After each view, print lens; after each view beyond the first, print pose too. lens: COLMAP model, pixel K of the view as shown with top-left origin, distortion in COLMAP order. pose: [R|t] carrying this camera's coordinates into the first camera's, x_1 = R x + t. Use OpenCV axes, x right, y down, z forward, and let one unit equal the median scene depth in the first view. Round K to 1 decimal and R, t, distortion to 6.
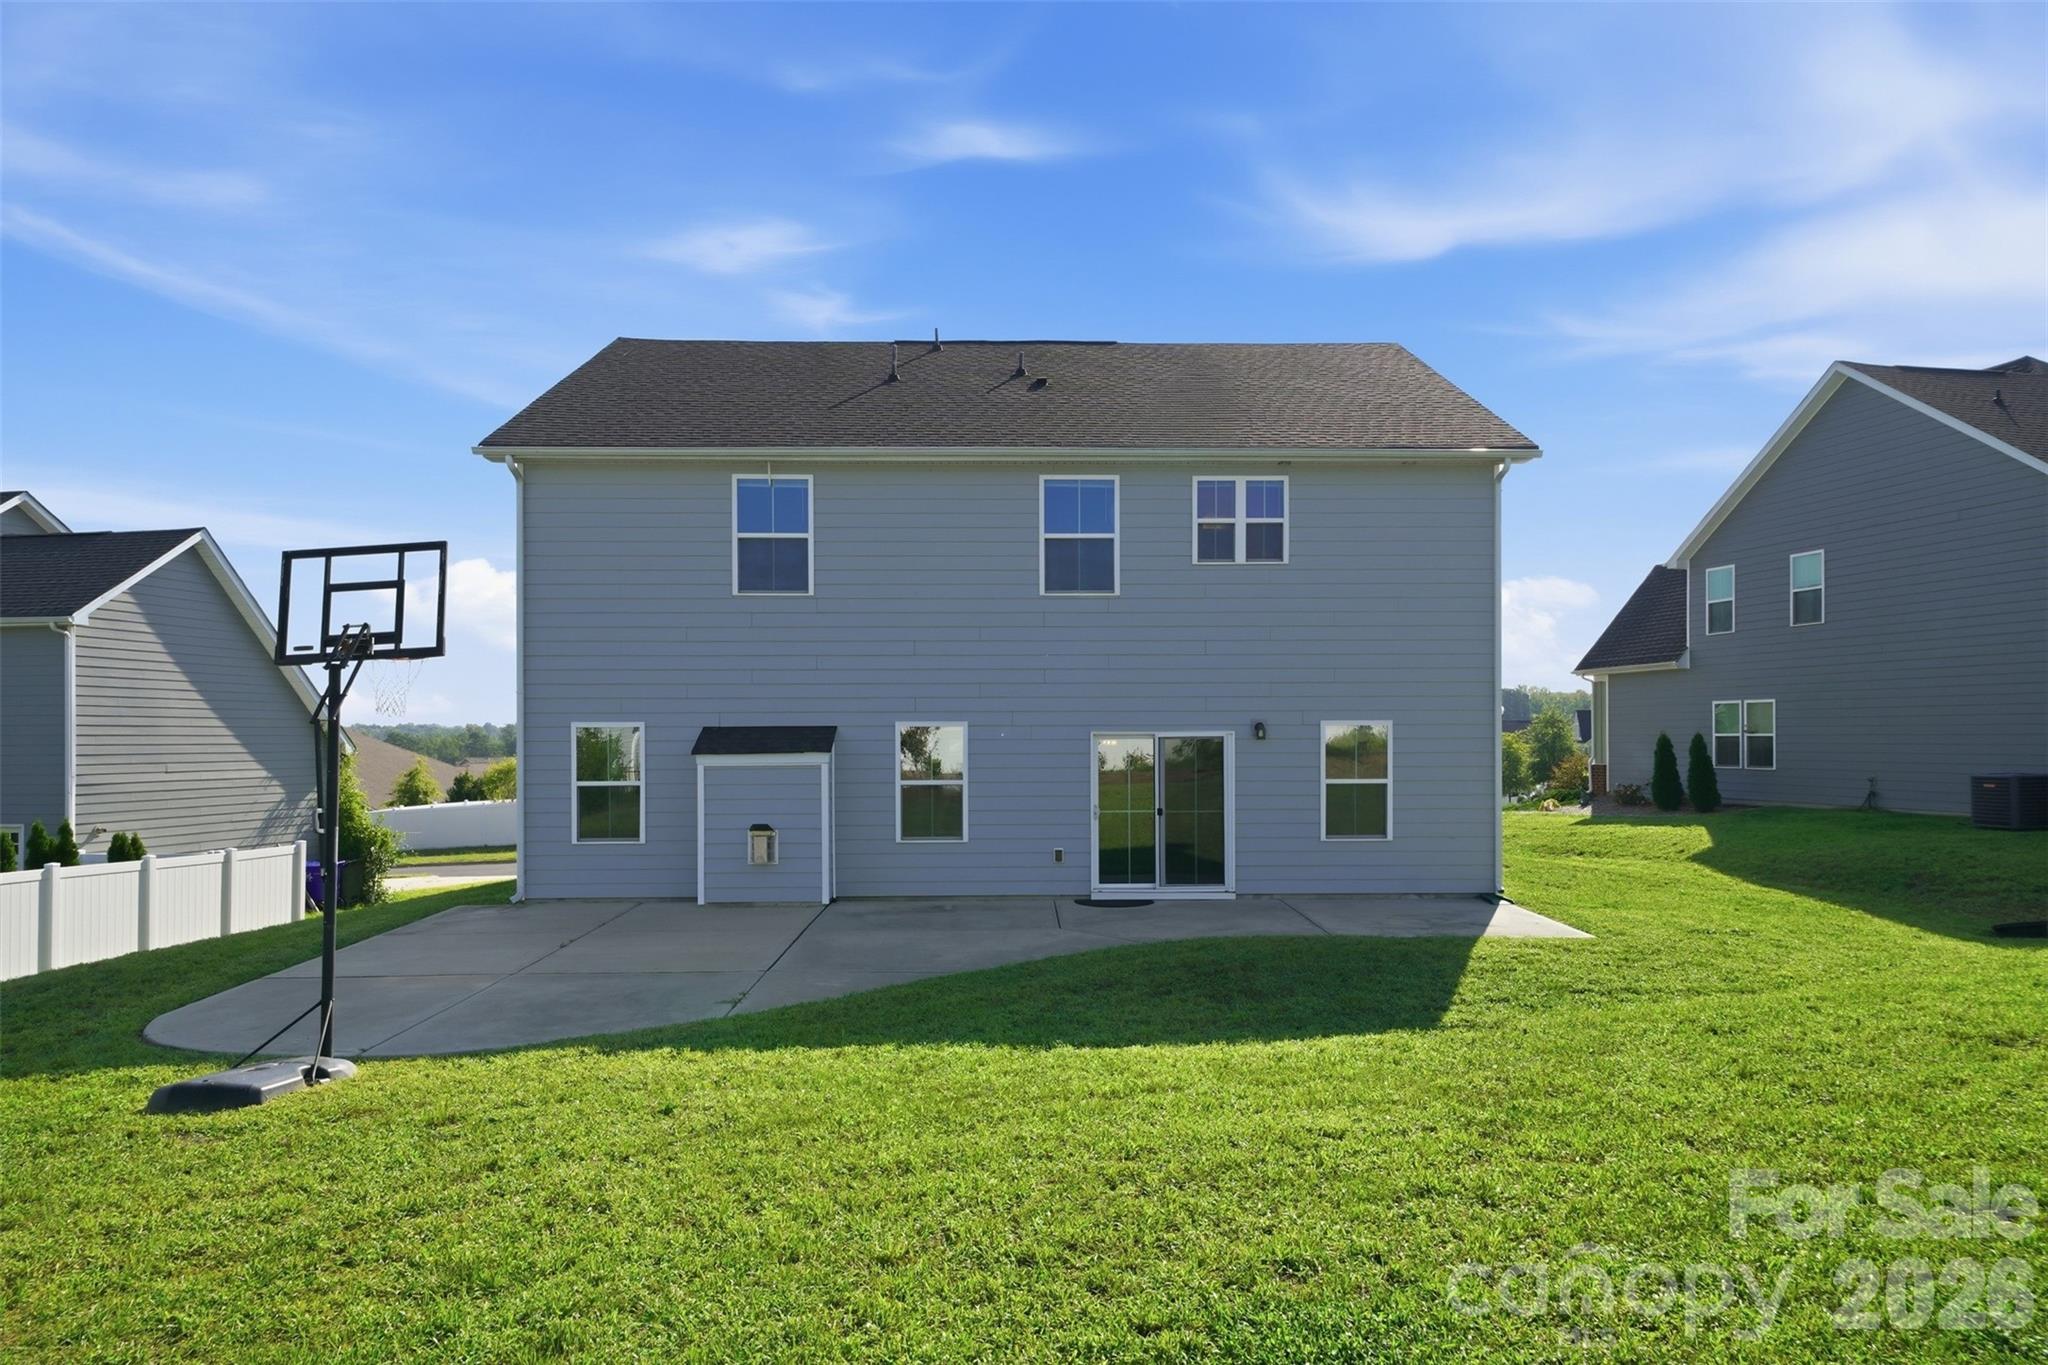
lens RADIAL K [[1412.4, 0, 1024.1], [0, 1412.4, 731.9], [0, 0, 1]] dist [0.007700, 0.002275]
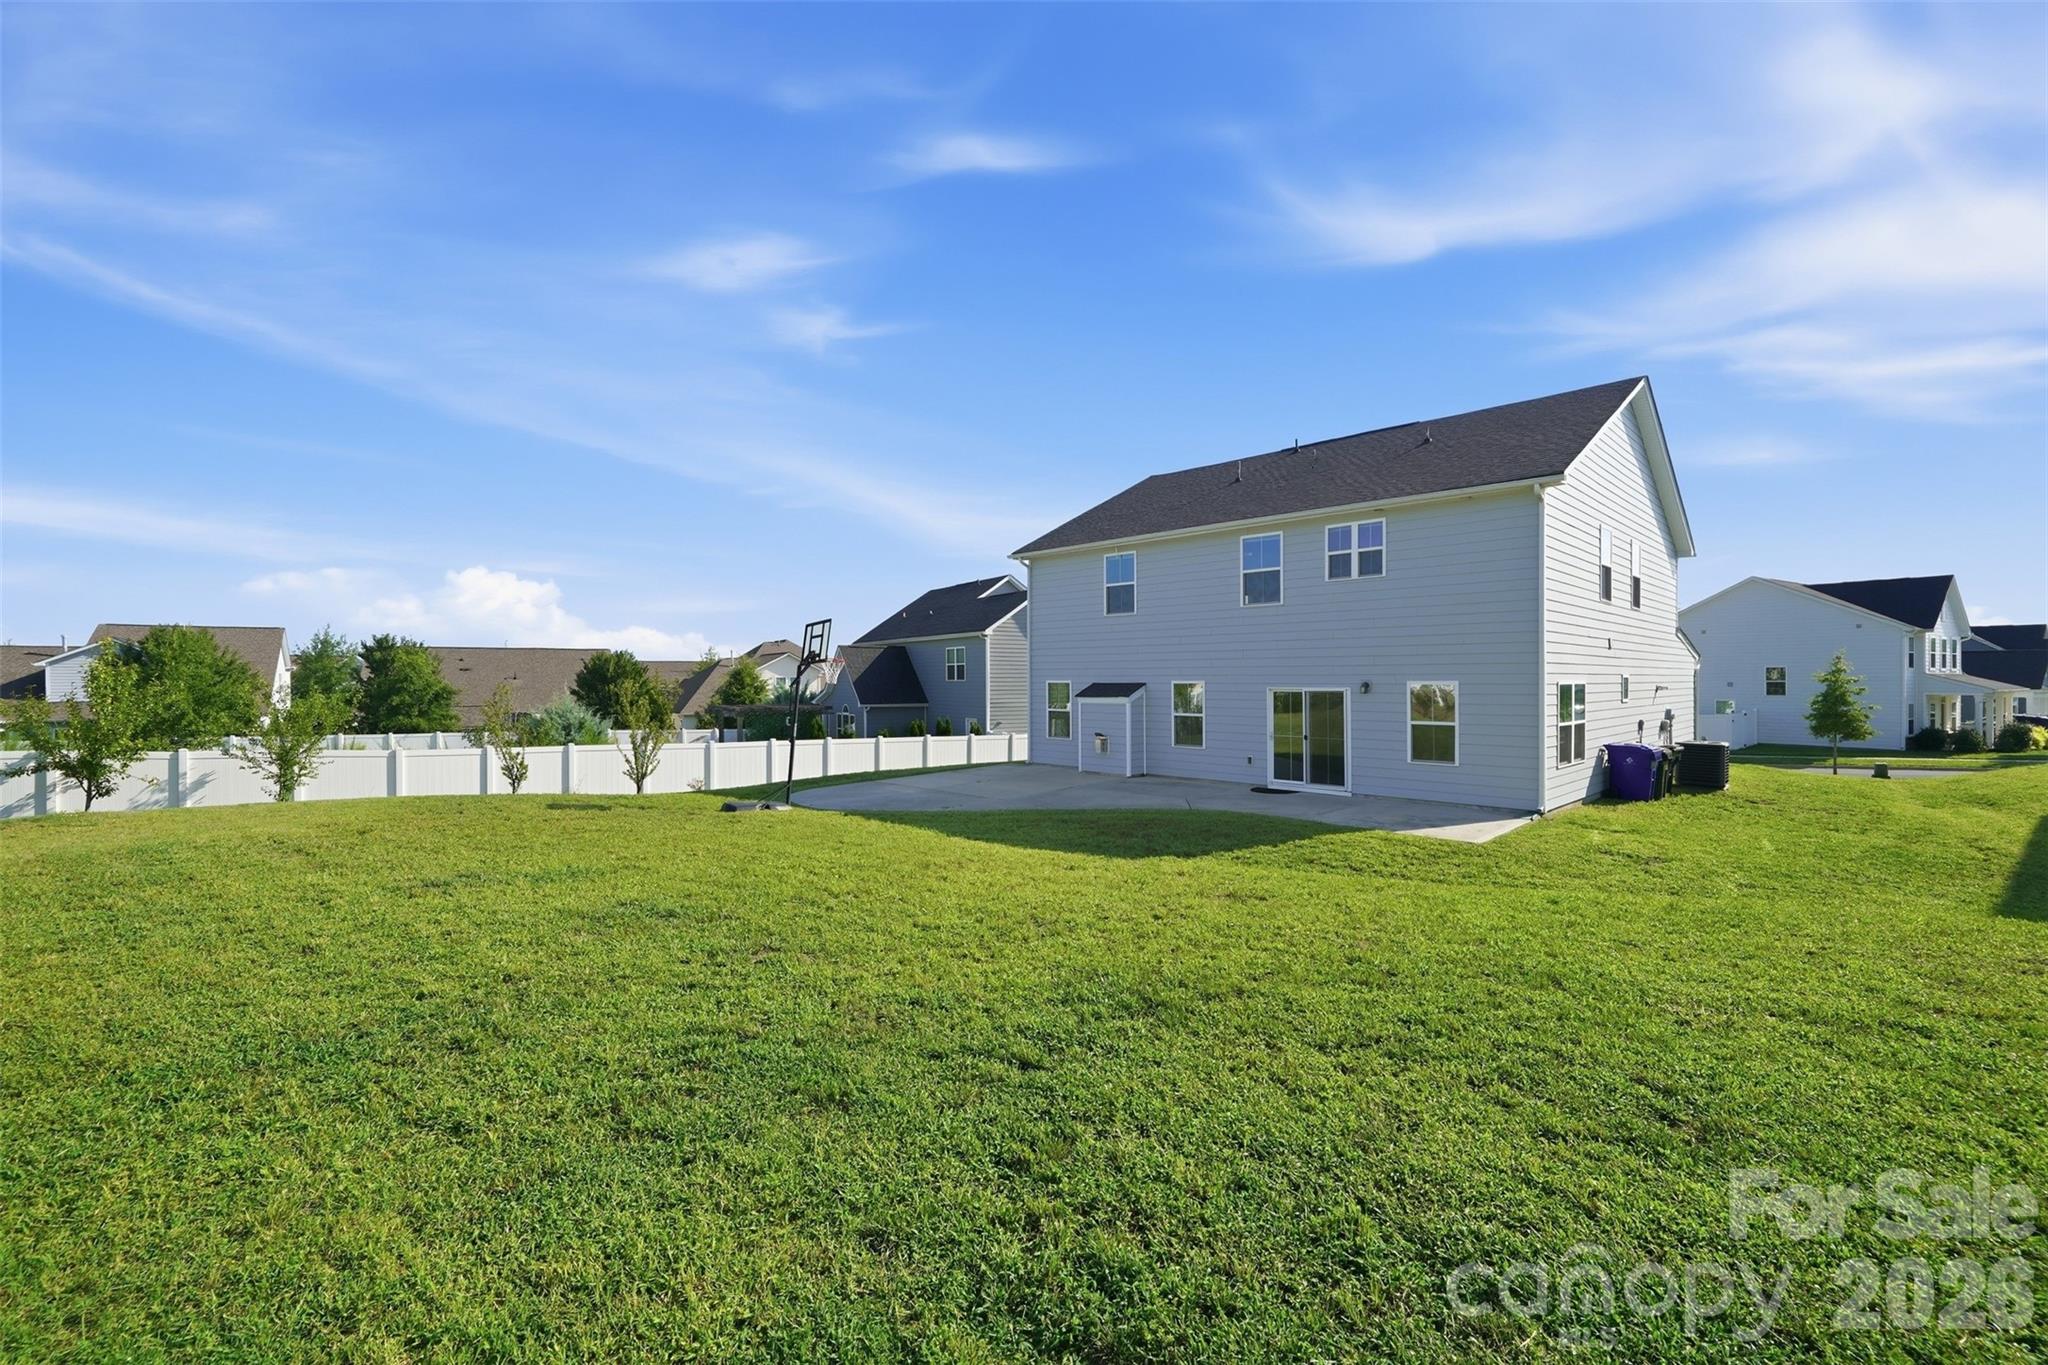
lens RADIAL K [[879.2, 0, 1024.0], [0, 879.2, 682.5], [0, 0, 1]] dist [-0.000378, -0.000074]
pose [[0.679794, 0.005140, -0.733385, 0.610990], [0.005081, 0.999918, 0.011718, -0.019231], [0.733385, -0.011692, 0.679713, 0.084460]]
